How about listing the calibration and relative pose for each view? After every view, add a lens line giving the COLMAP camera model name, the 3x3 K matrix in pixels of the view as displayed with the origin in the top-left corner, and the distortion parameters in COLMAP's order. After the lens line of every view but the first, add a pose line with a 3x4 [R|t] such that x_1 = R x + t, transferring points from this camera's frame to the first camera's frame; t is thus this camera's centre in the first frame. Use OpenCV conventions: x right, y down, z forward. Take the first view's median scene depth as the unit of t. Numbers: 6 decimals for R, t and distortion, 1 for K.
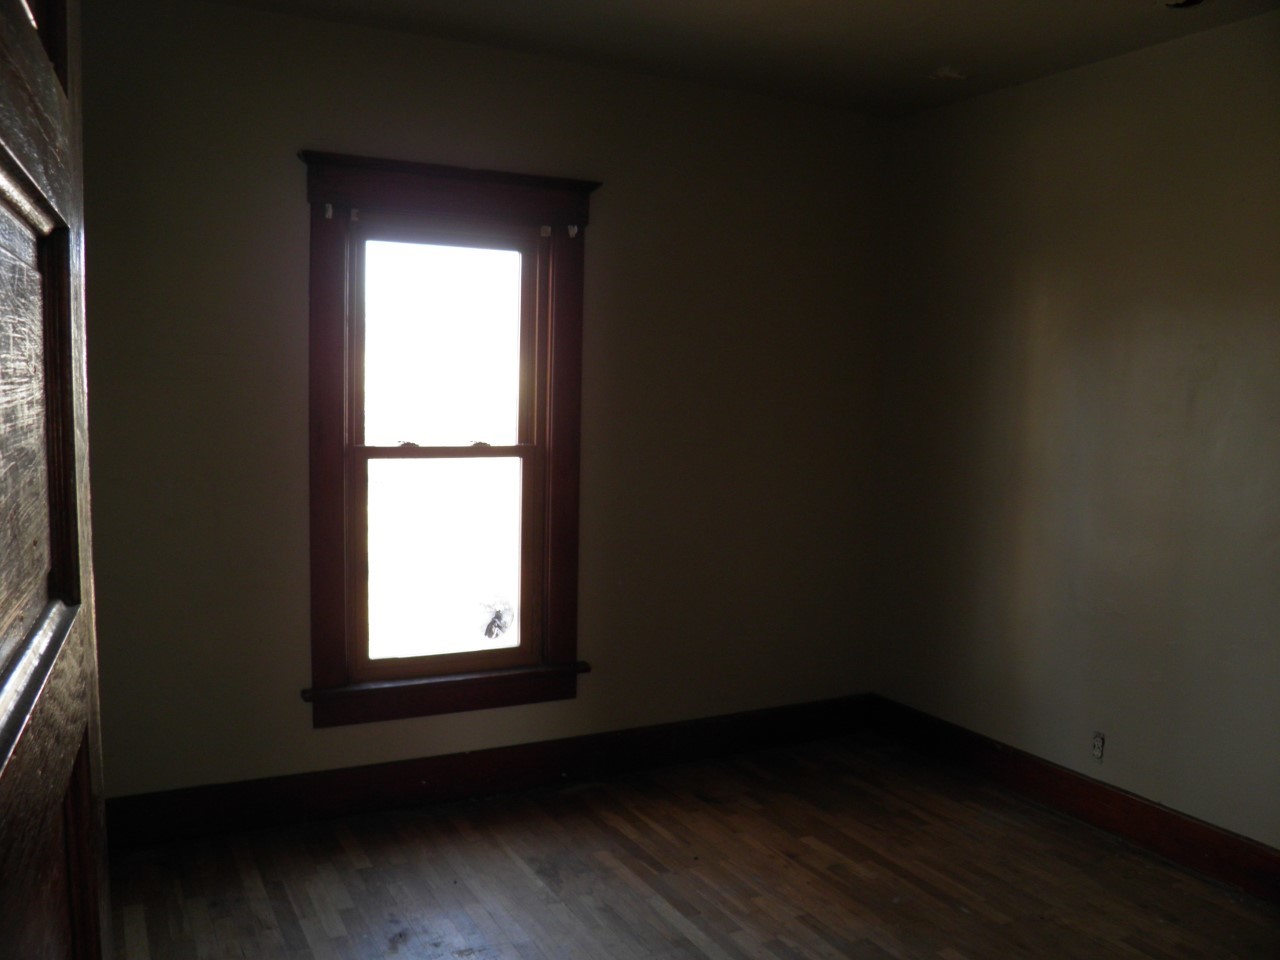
lens RADIAL K [[1054.4, 0, 640.0], [0, 1054.4, 480.0], [0, 0, 1]] dist [-0.156213, 0.105062]
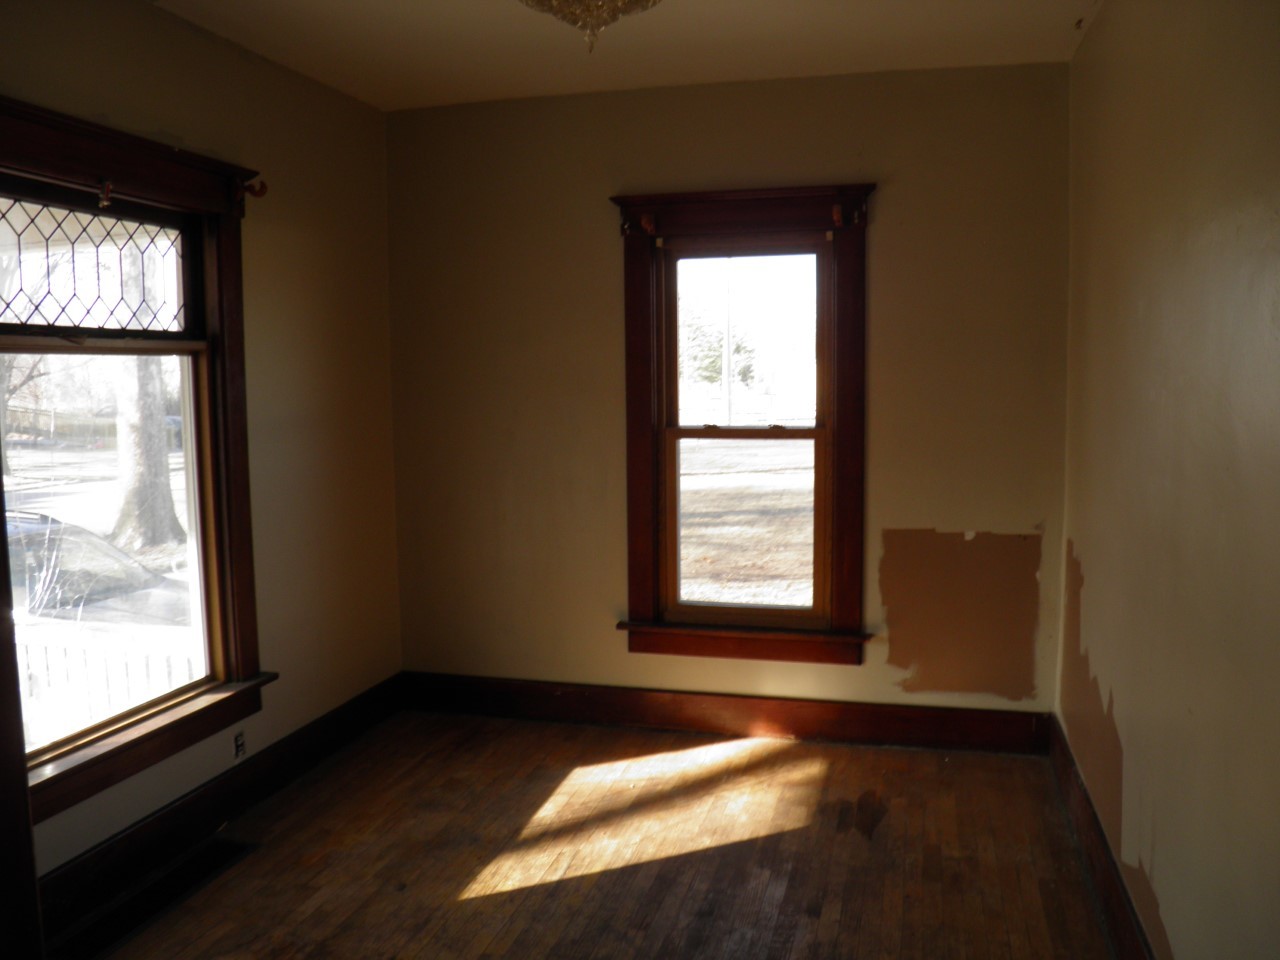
lens RADIAL K [[1054.4, 0, 640.0], [0, 1054.4, 480.0], [0, 0, 1]] dist [-0.156213, 0.105062]
pose [[0.741812, 0.034829, -0.669703, 0.562983], [-0.037177, 0.999250, 0.010788, 0.018536], [0.669576, 0.016894, 0.742551, 0.054954]]
